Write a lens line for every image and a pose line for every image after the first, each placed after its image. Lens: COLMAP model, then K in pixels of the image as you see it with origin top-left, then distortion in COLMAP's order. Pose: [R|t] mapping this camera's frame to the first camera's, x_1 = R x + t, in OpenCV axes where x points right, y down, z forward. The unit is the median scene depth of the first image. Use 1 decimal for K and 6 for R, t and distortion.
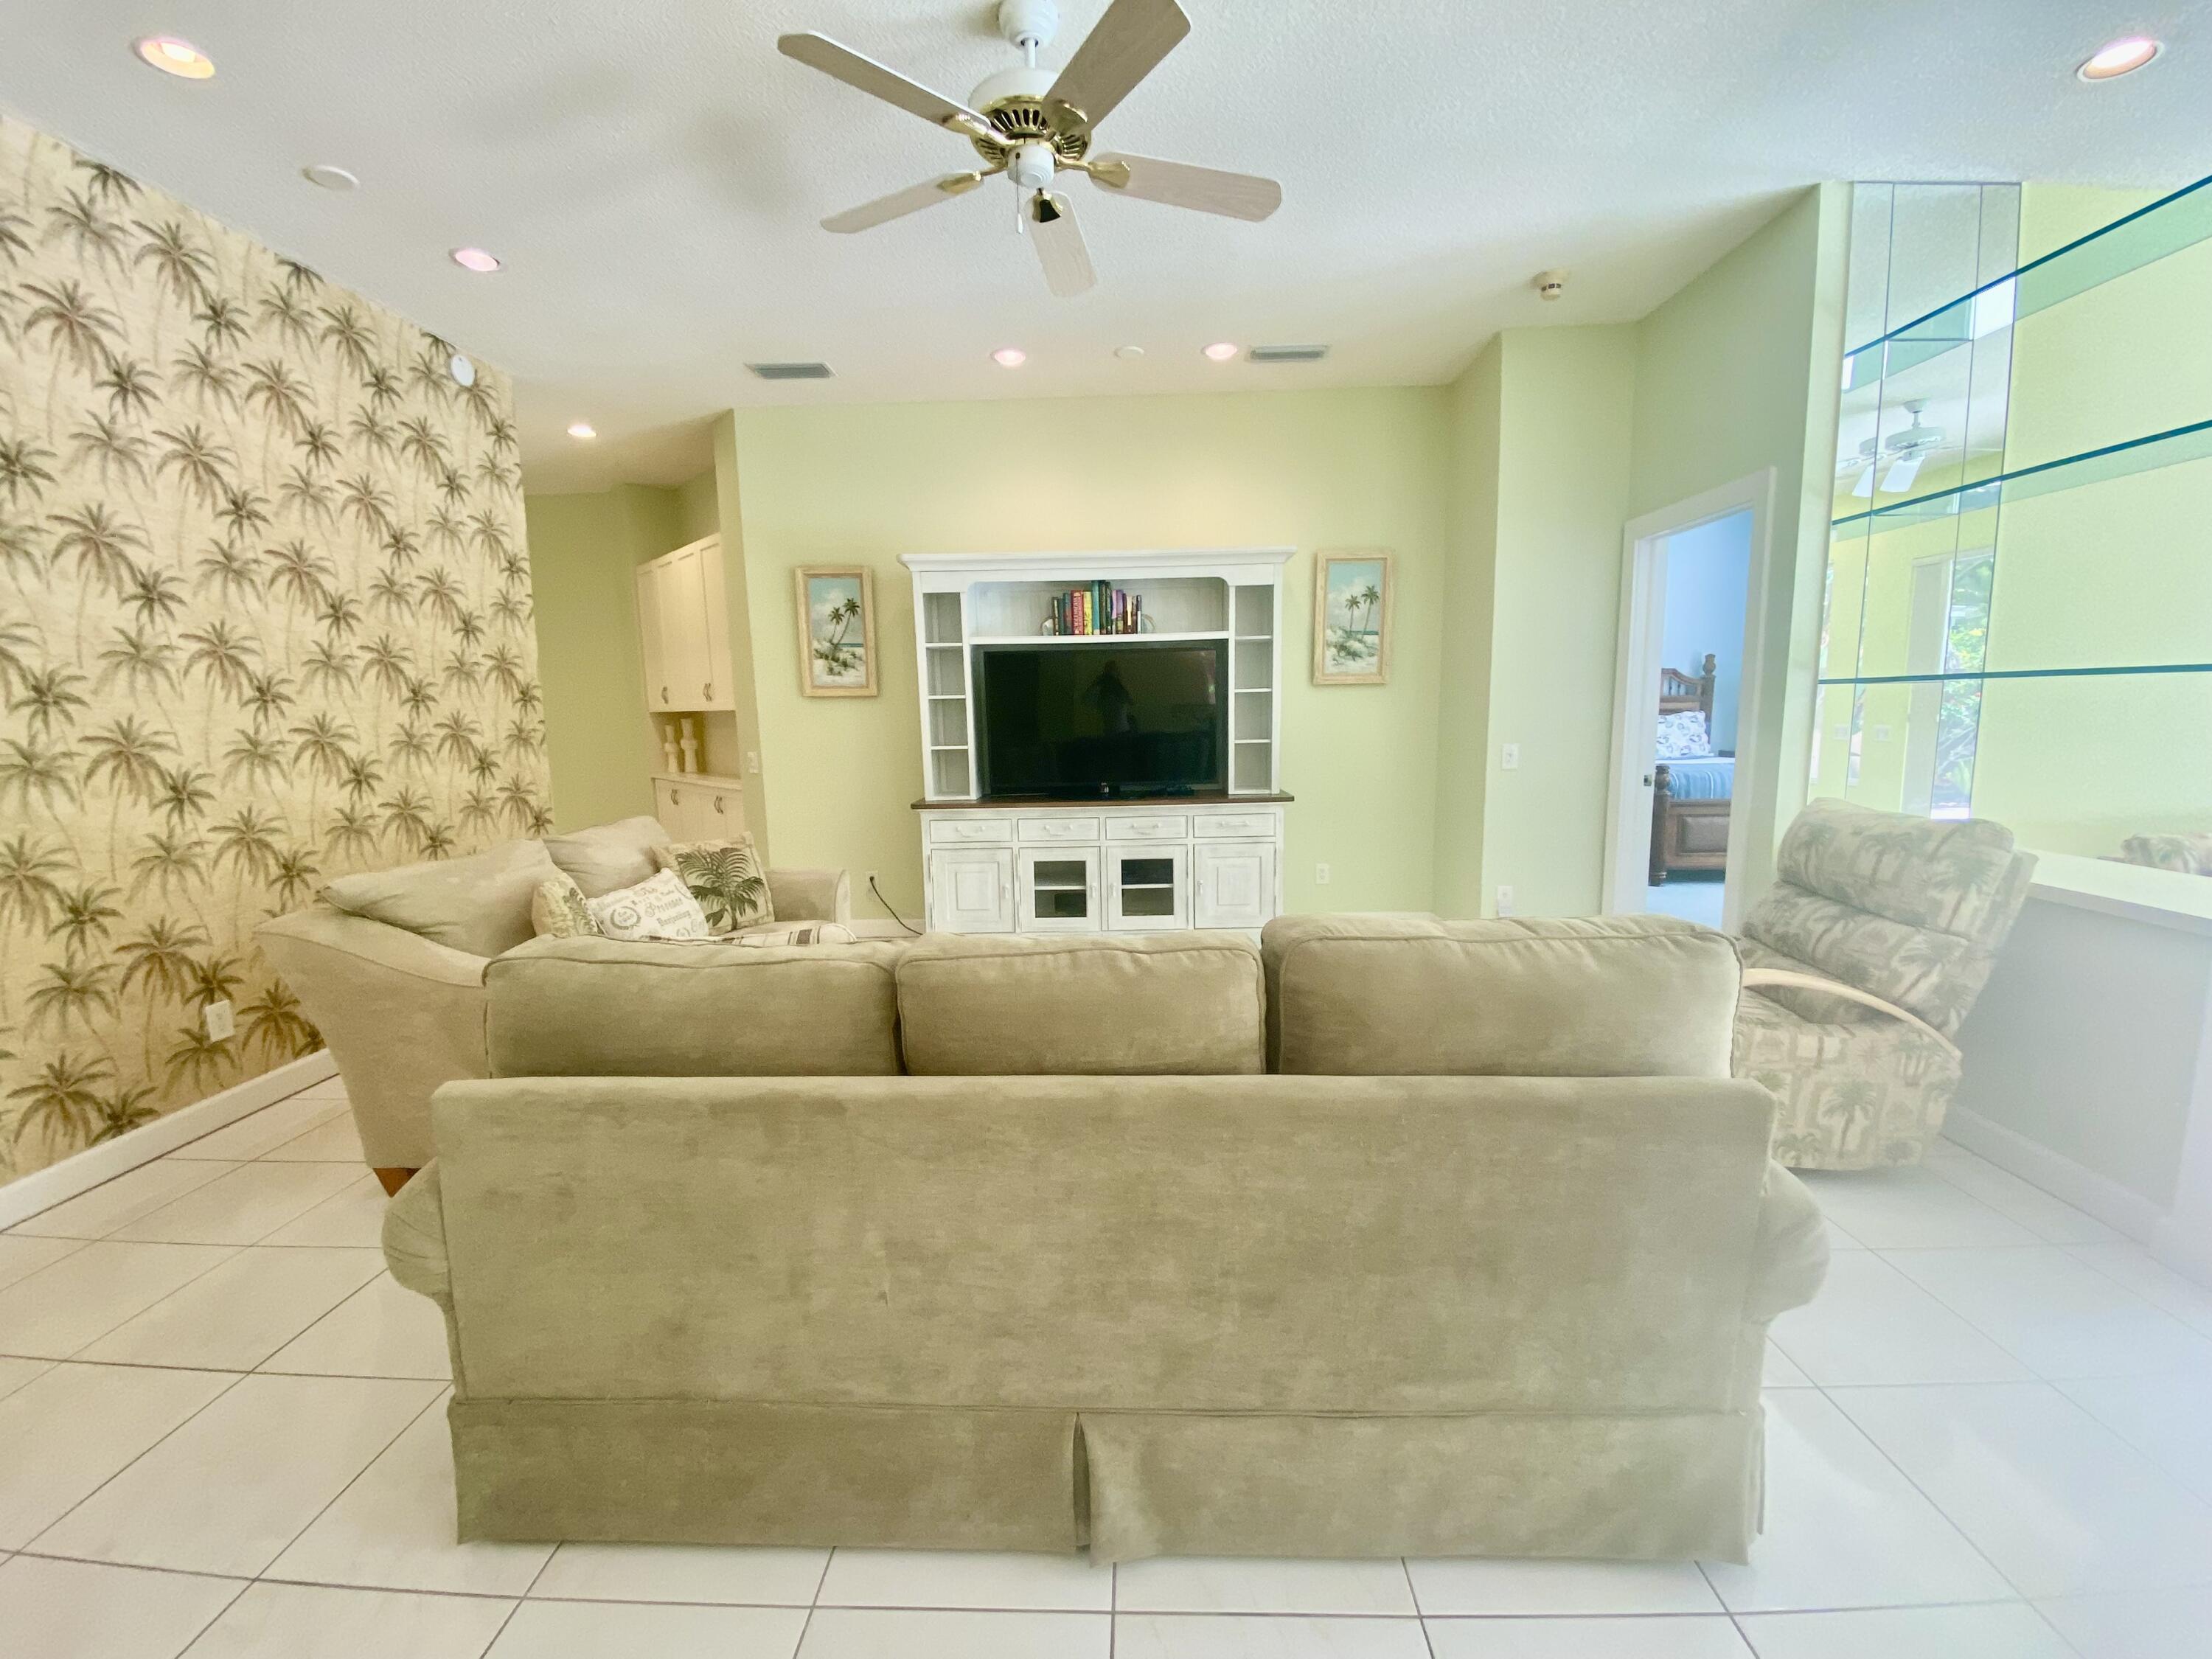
lens RADIAL K [[911.4, 0, 1098.2], [0, 911.4, 831.2], [0, 0, 1]] dist [-0.004623, -0.003219]
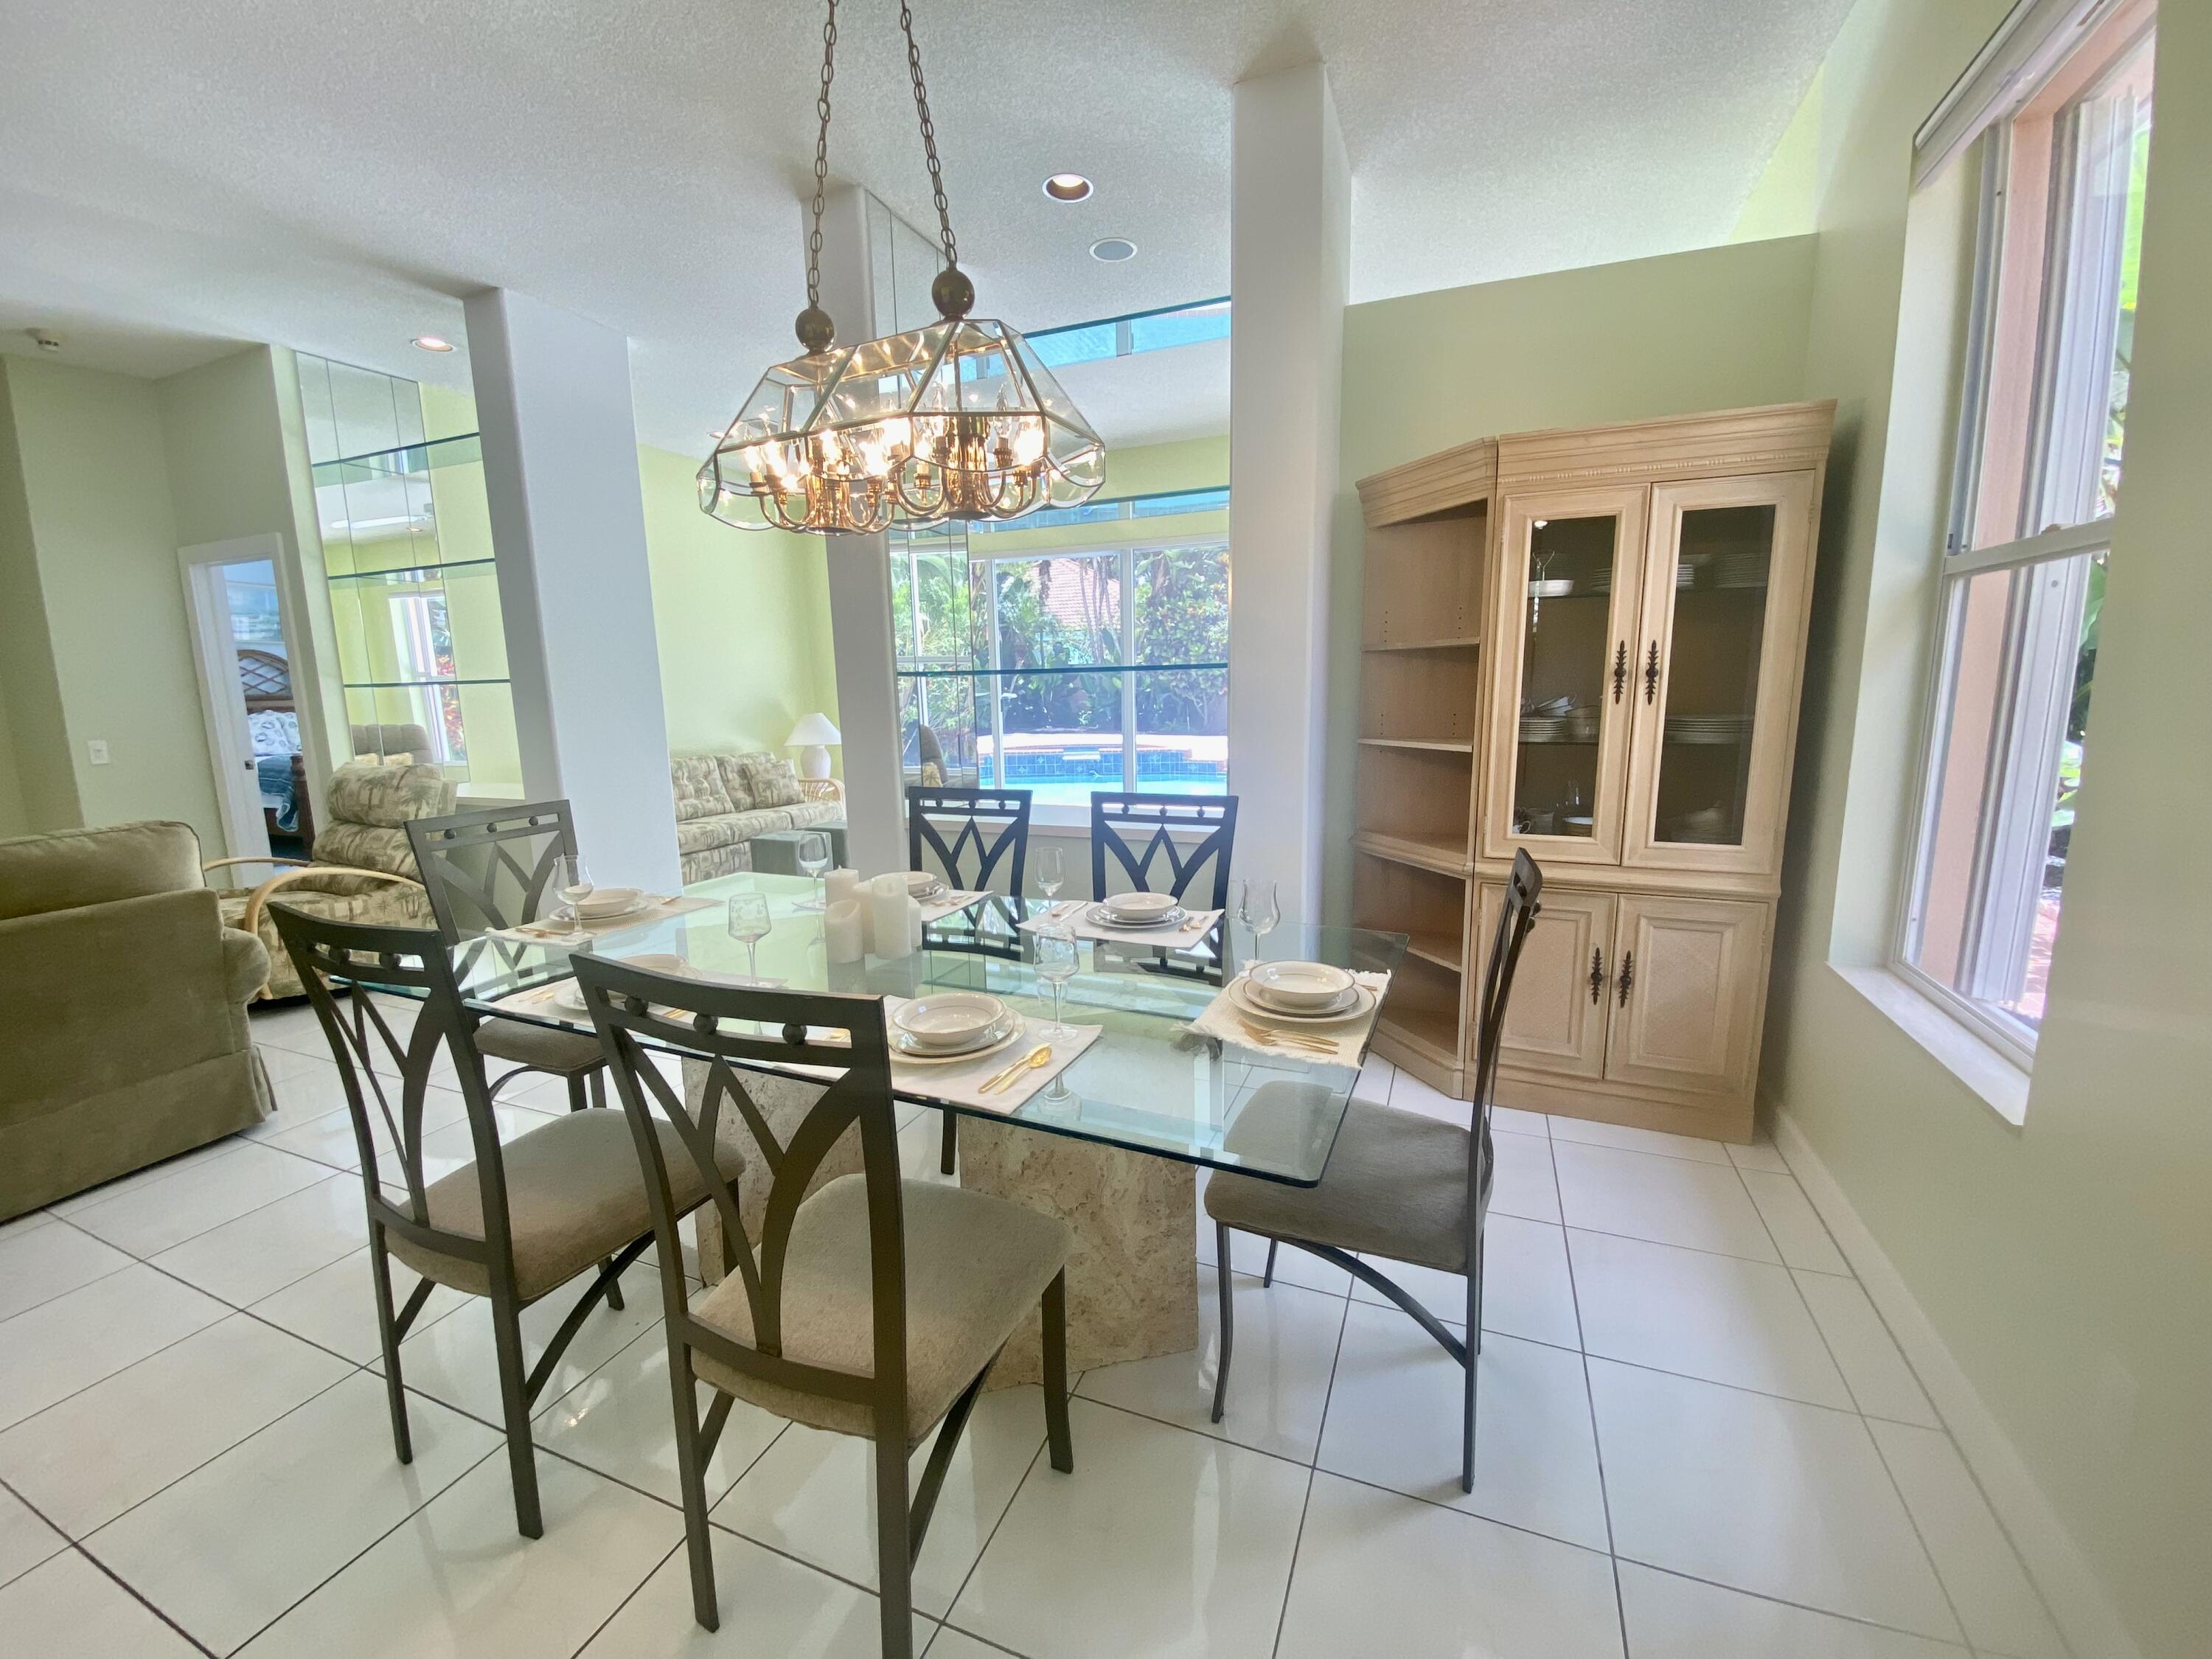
lens RADIAL K [[911.4, 0, 1096.1], [0, 911.4, 833.0], [0, 0, 1]] dist [-0.004623, -0.003219]
pose [[0.352015, -0.141675, 0.925210, -0.159644], [0.135376, 0.985791, 0.099446, 0.080973], [-0.926153, 0.090244, 0.366193, -0.585171]]
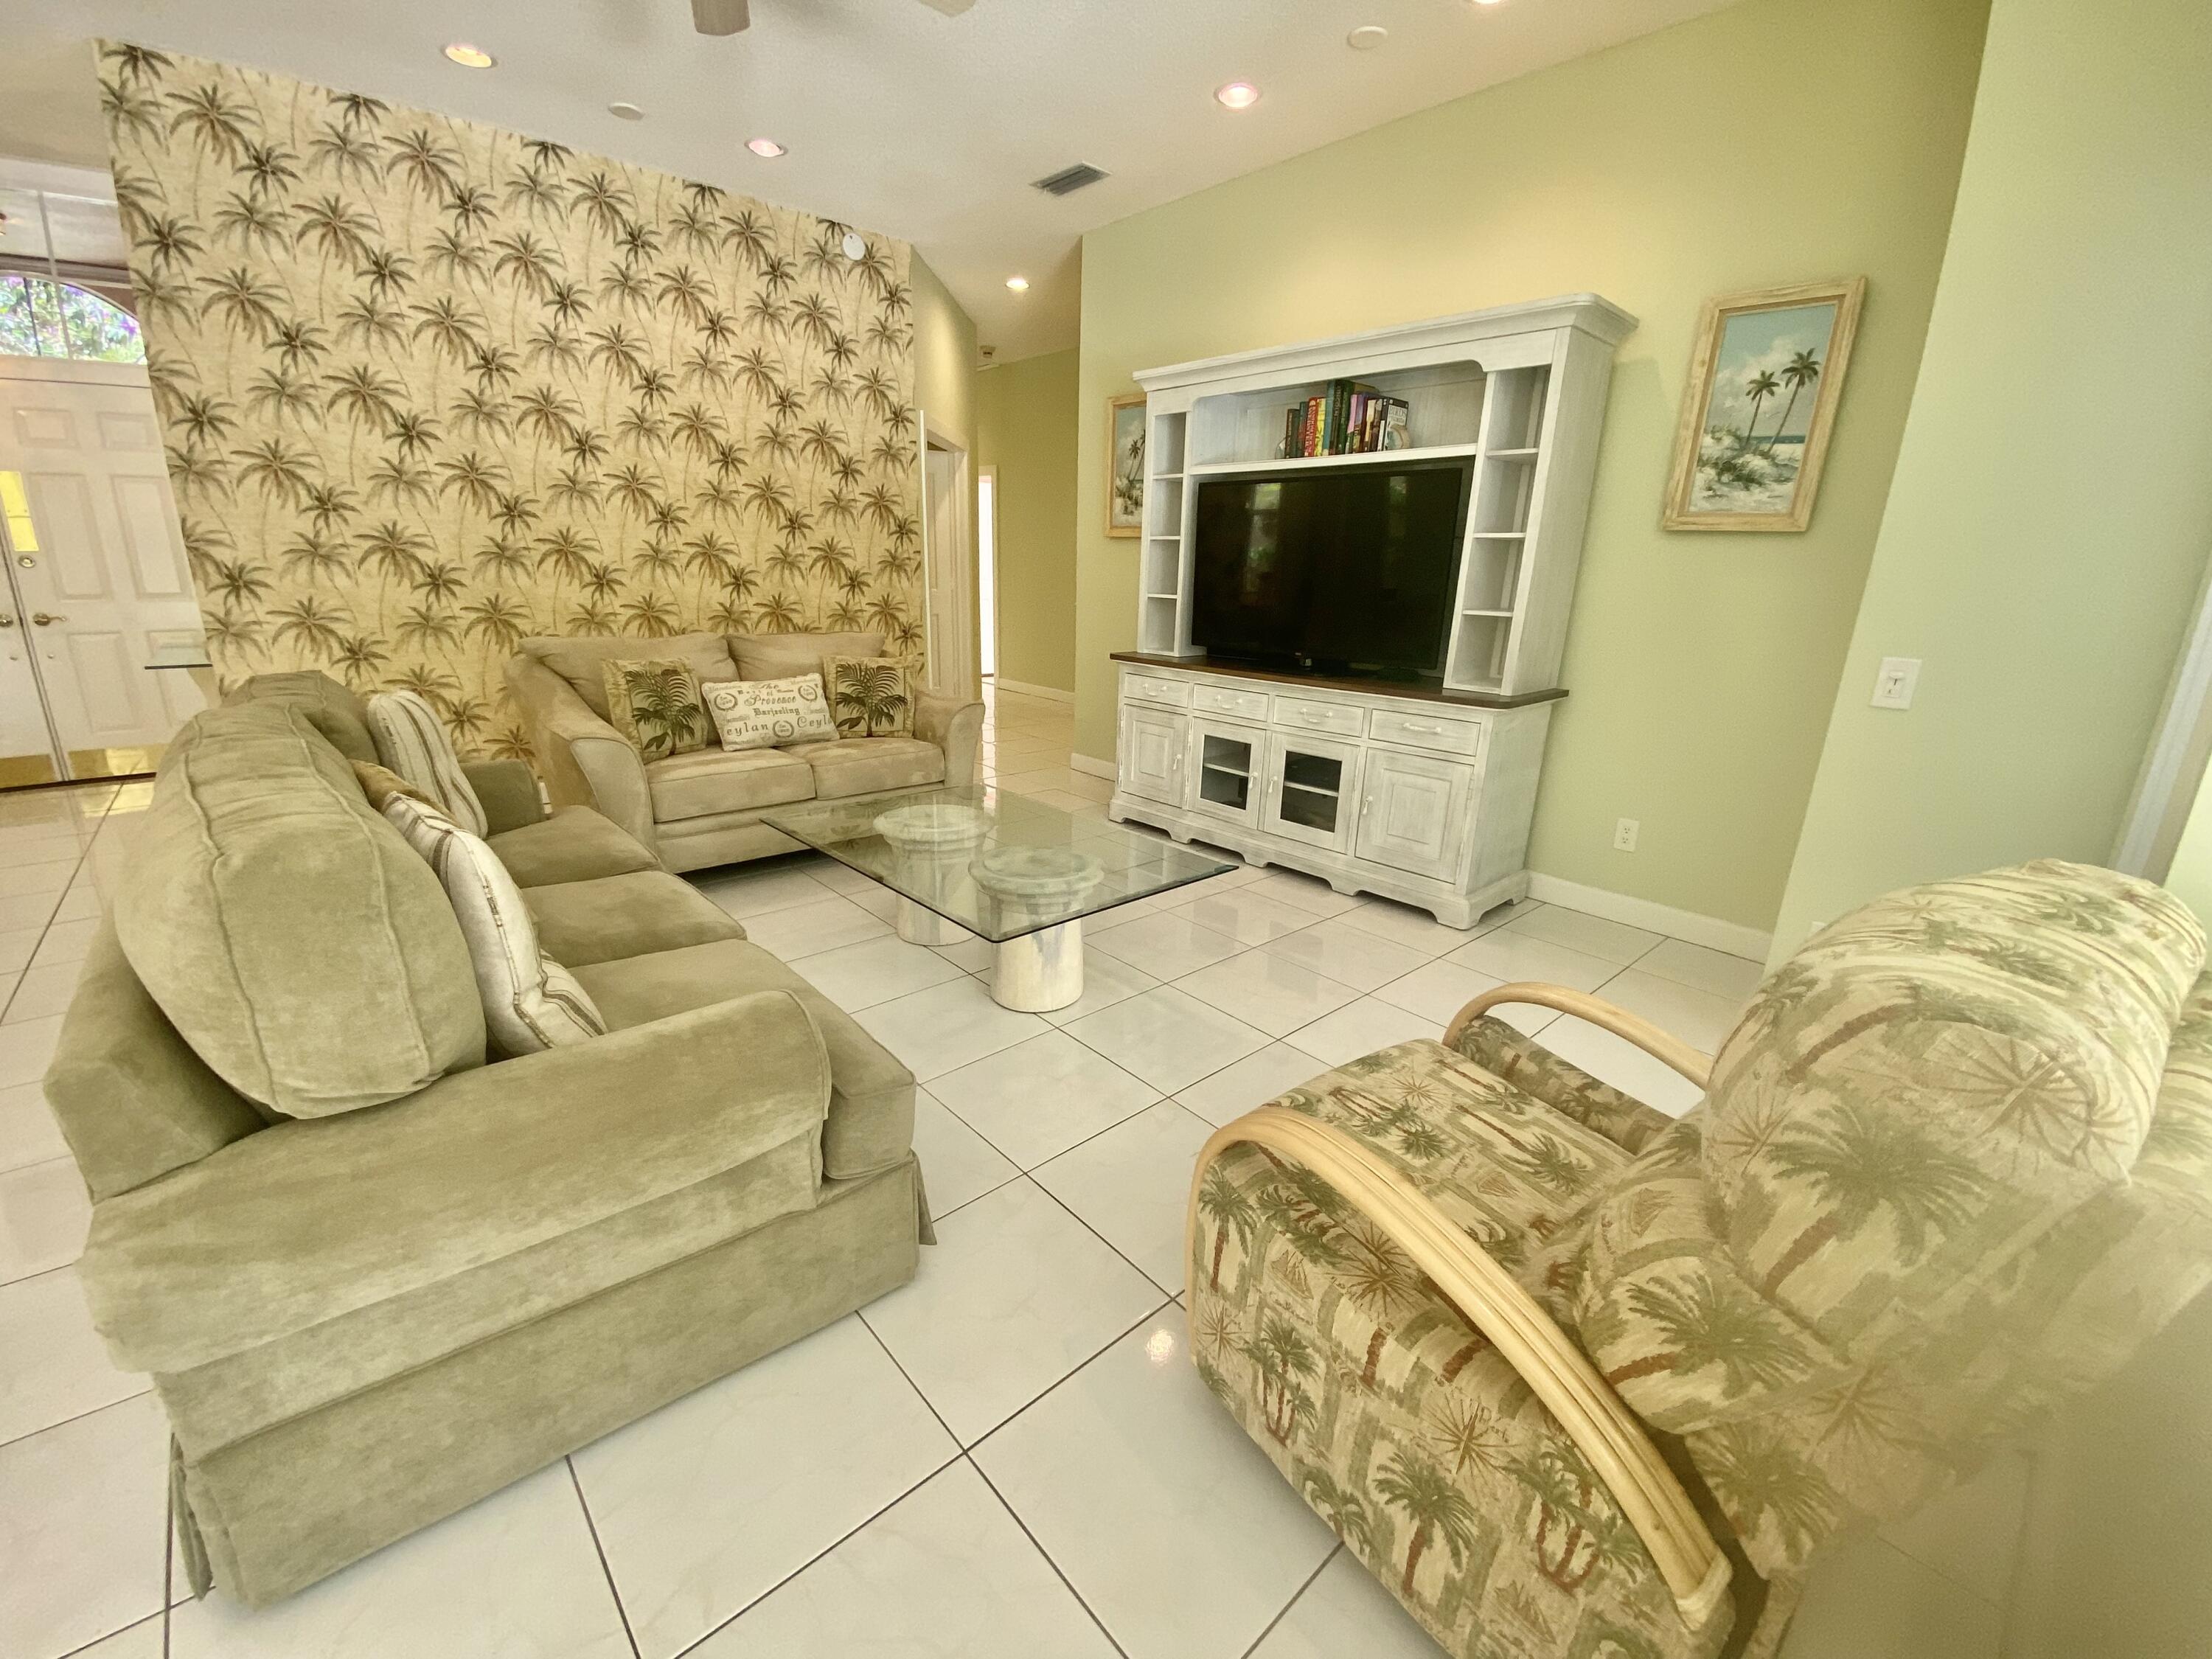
lens RADIAL K [[911.4, 0, 1087.6], [0, 911.4, 836.6], [0, 0, 1]] dist [-0.004623, -0.003219]
pose [[0.682507, 0.245711, -0.688339, 0.621776], [-0.142877, 0.968479, 0.204044, -0.044002], [0.716777, -0.040914, 0.696101, 0.401752]]
